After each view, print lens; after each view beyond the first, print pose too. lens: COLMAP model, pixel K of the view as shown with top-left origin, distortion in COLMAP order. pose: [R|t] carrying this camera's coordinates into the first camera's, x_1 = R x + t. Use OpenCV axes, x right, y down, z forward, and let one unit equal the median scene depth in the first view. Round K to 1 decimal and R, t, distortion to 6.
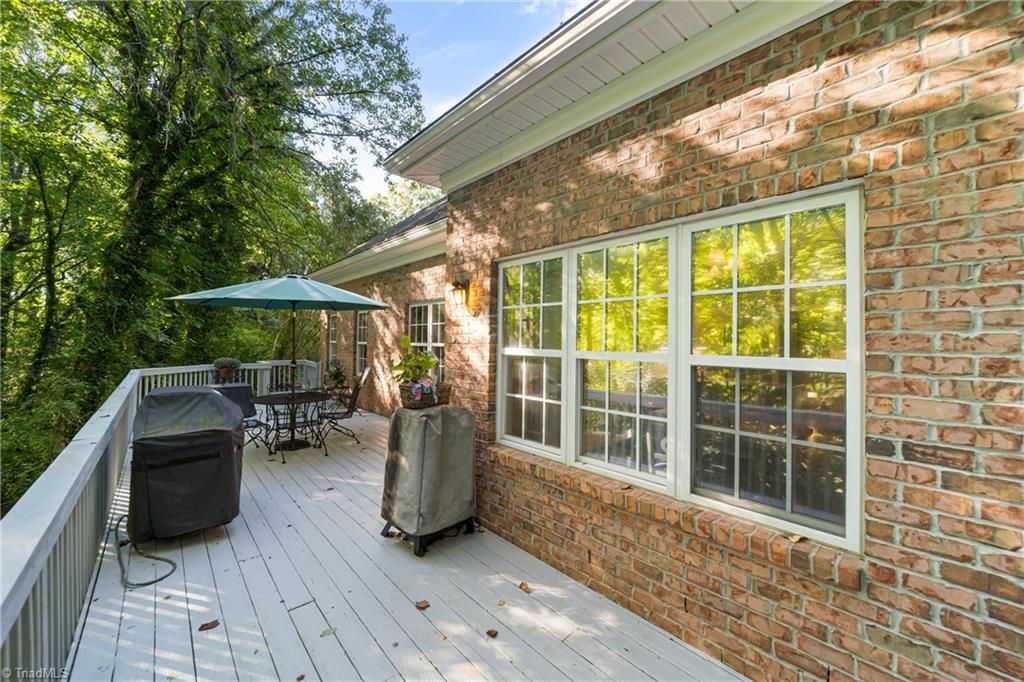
lens RADIAL K [[397.4, 0, 518.7], [0, 397.4, 333.4], [0, 0, 1]] dist [-0.002368, 0.000041]
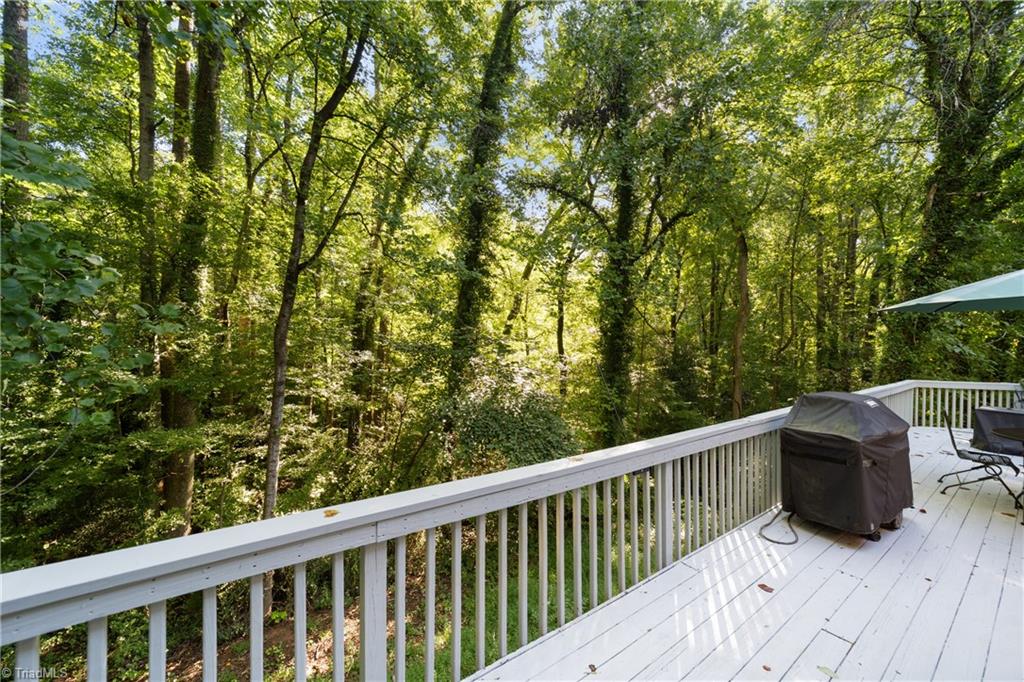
lens RADIAL K [[397.4, 0, 518.7], [0, 397.4, 333.4], [0, 0, 1]] dist [-0.002368, 0.000041]
pose [[-0.105747, -0.030226, -0.993934, 0.351031], [0.001708, 0.999531, -0.030578, 0.004302], [0.994392, -0.004931, -0.105645, 0.269371]]
